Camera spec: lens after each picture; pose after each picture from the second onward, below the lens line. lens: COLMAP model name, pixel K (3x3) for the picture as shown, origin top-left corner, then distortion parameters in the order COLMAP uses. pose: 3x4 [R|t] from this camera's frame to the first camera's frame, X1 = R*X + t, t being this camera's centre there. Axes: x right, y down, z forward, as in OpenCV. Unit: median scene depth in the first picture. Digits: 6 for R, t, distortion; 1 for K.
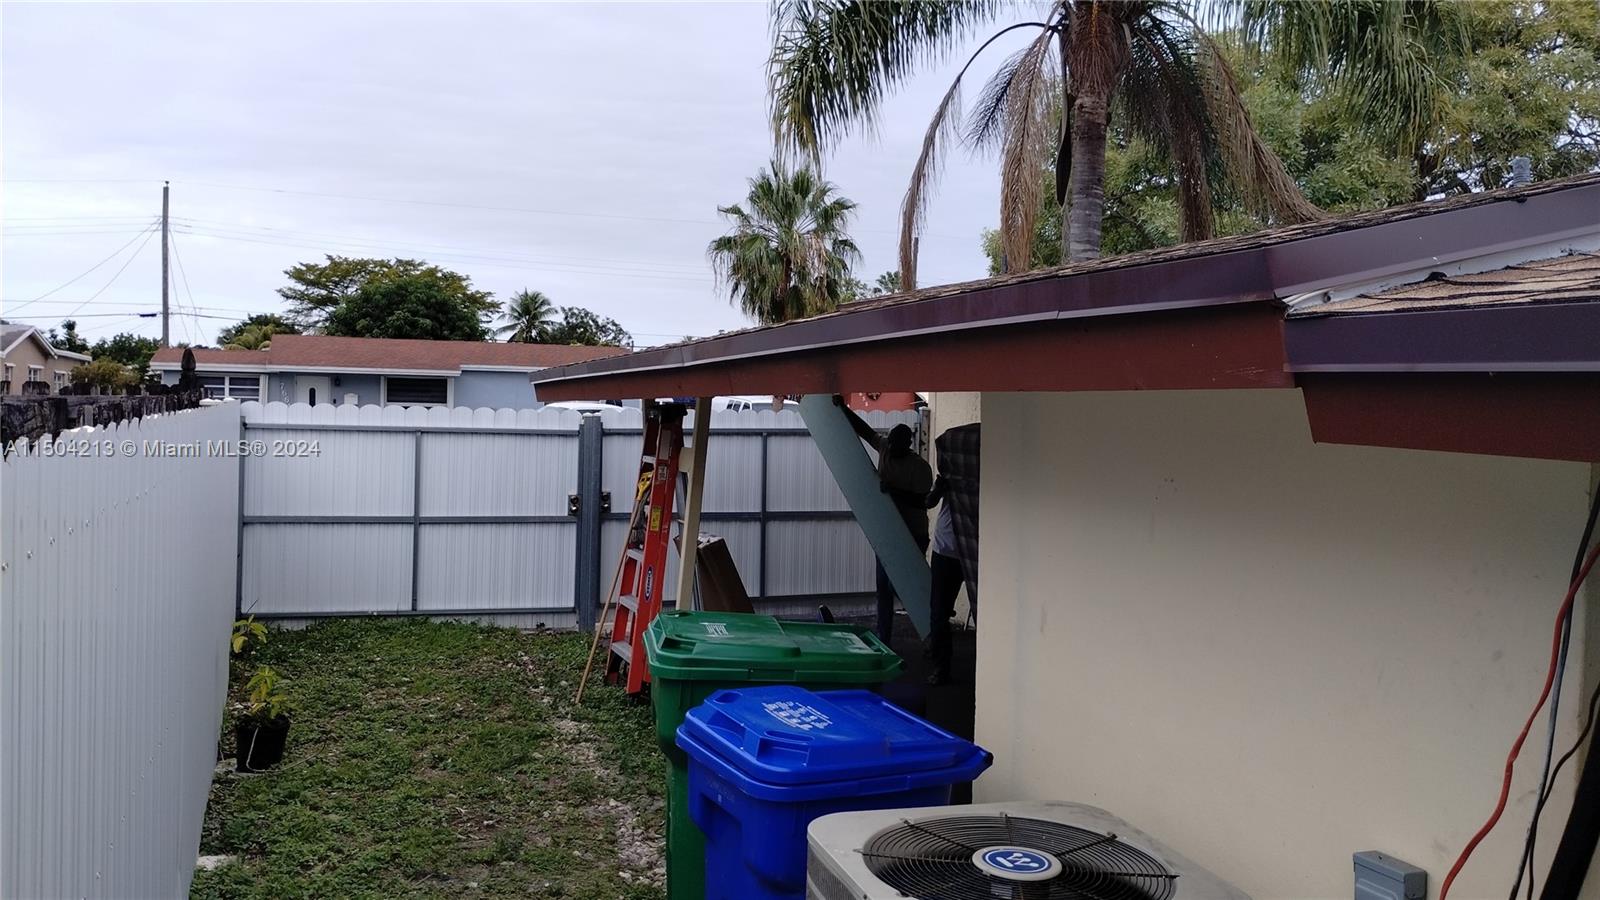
lens RADIAL K [[1329.5, 0, 800.0], [0, 1329.5, 450.0], [0, 0, 1]] dist [0.061573, -0.042161]
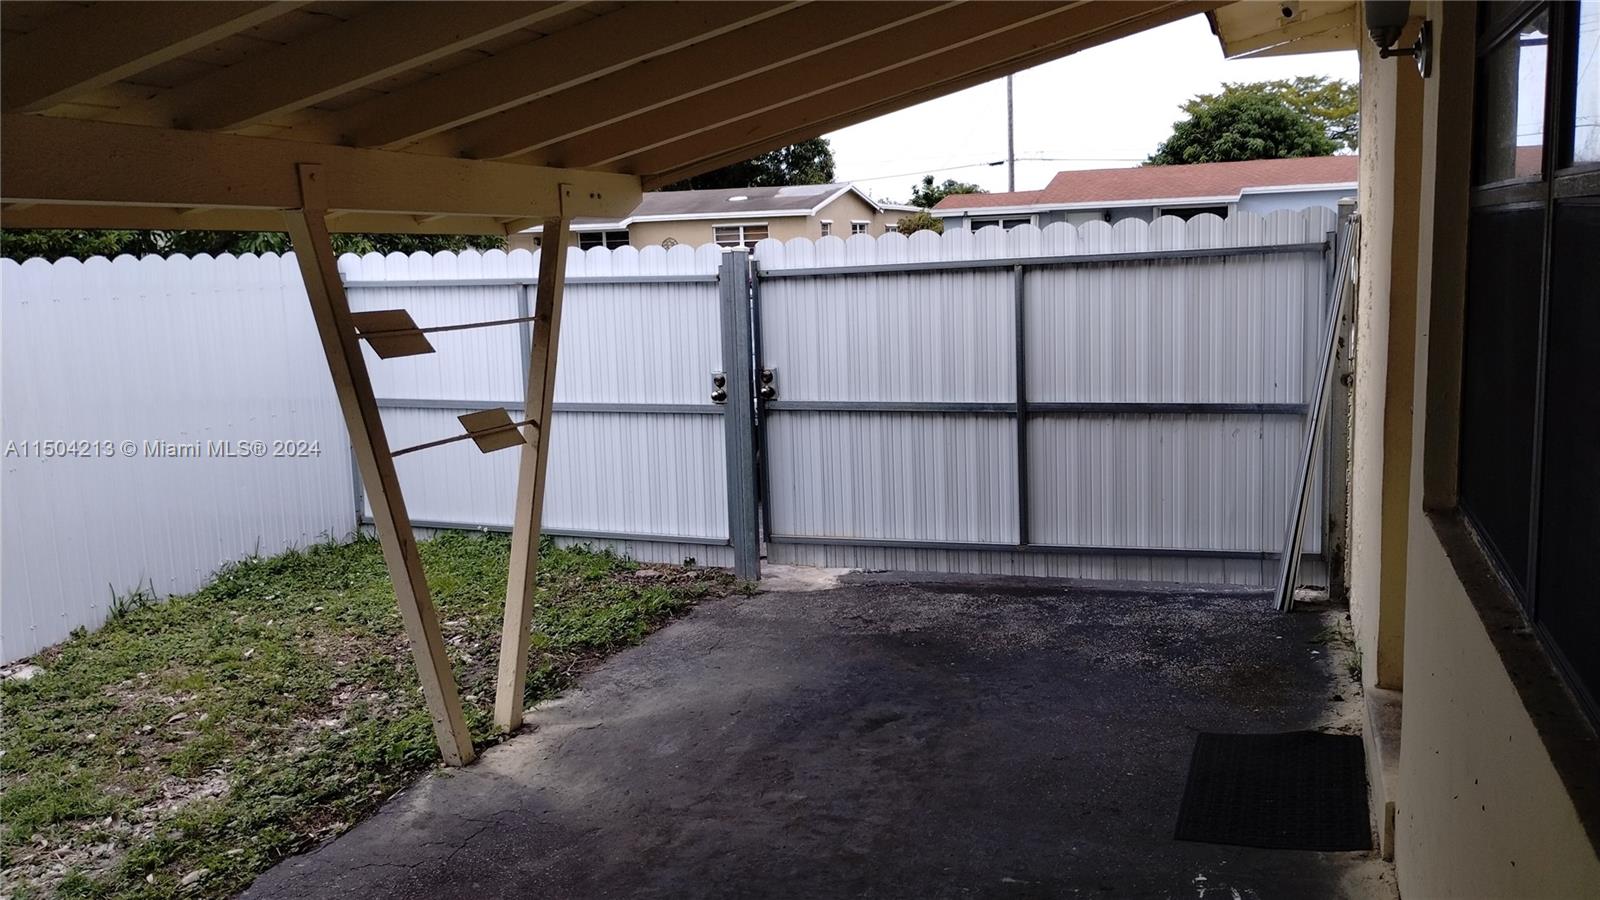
lens RADIAL K [[1348.8, 0, 812.6], [0, 1348.8, 442.3], [0, 0, 1]] dist [0.056433, -0.005791]
pose [[0.795933, 0.037483, -0.604223, 0.065195], [0.032228, 0.994043, 0.104119, -0.000205], [0.604526, -0.102345, 0.789983, 0.115876]]
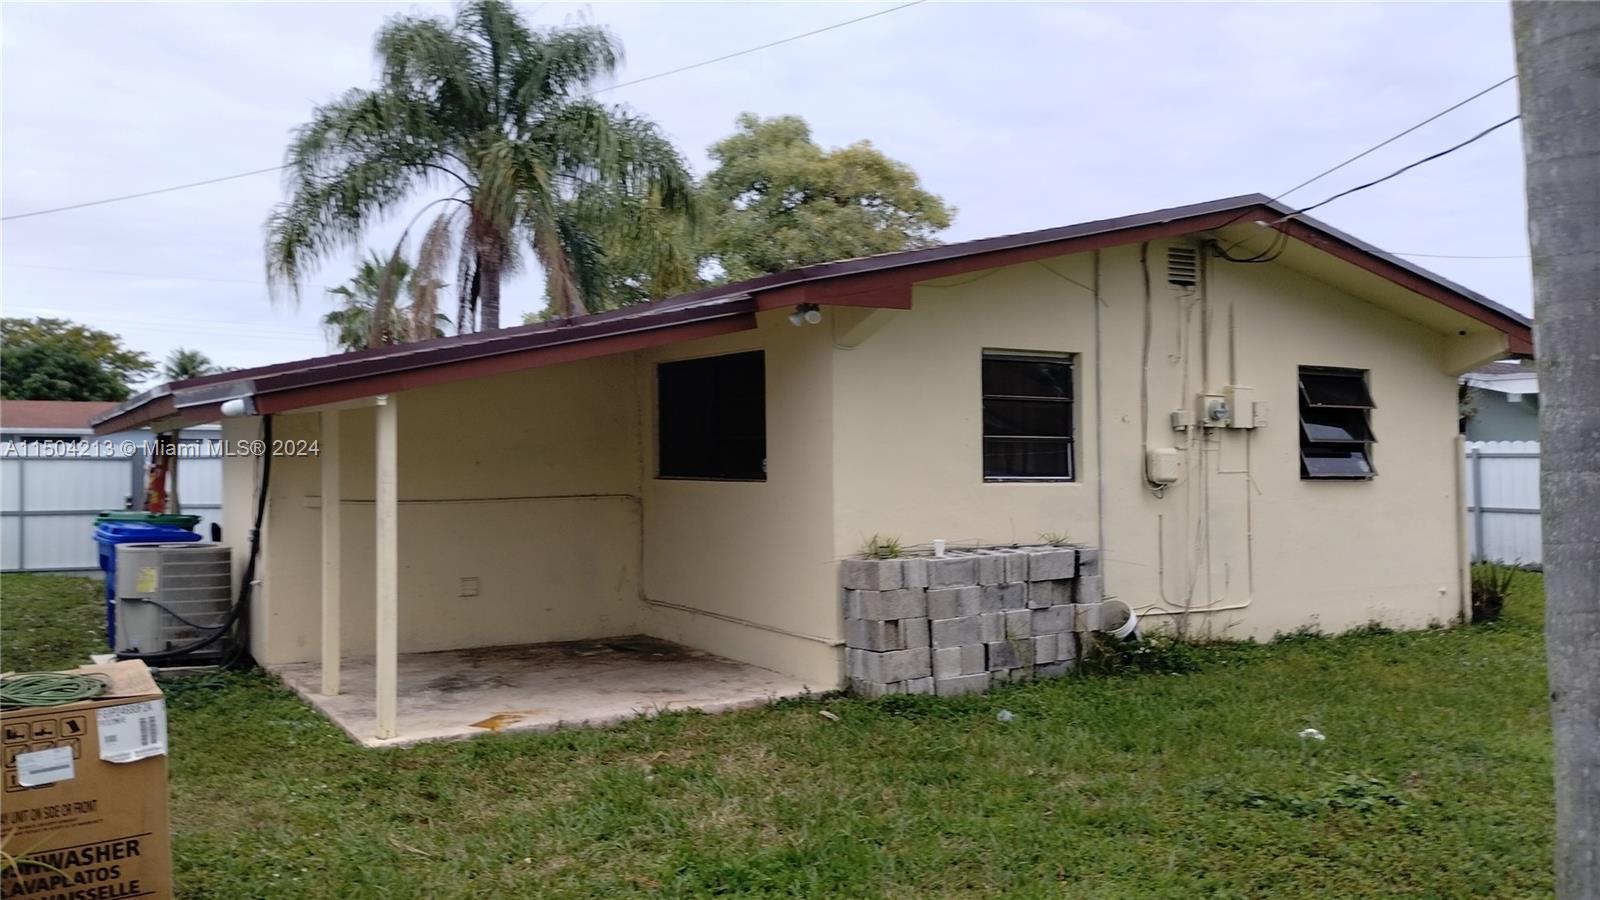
lens RADIAL K [[1290.4, 0, 798.2], [0, 1290.4, 475.6], [0, 0, 1]] dist [-0.004655, -0.003632]
pose [[0.971753, -0.024112, 0.234764, 0.060495], [0.028787, 0.999449, -0.016508, 0.013669], [-0.234237, 0.022800, 0.971912, -0.171215]]
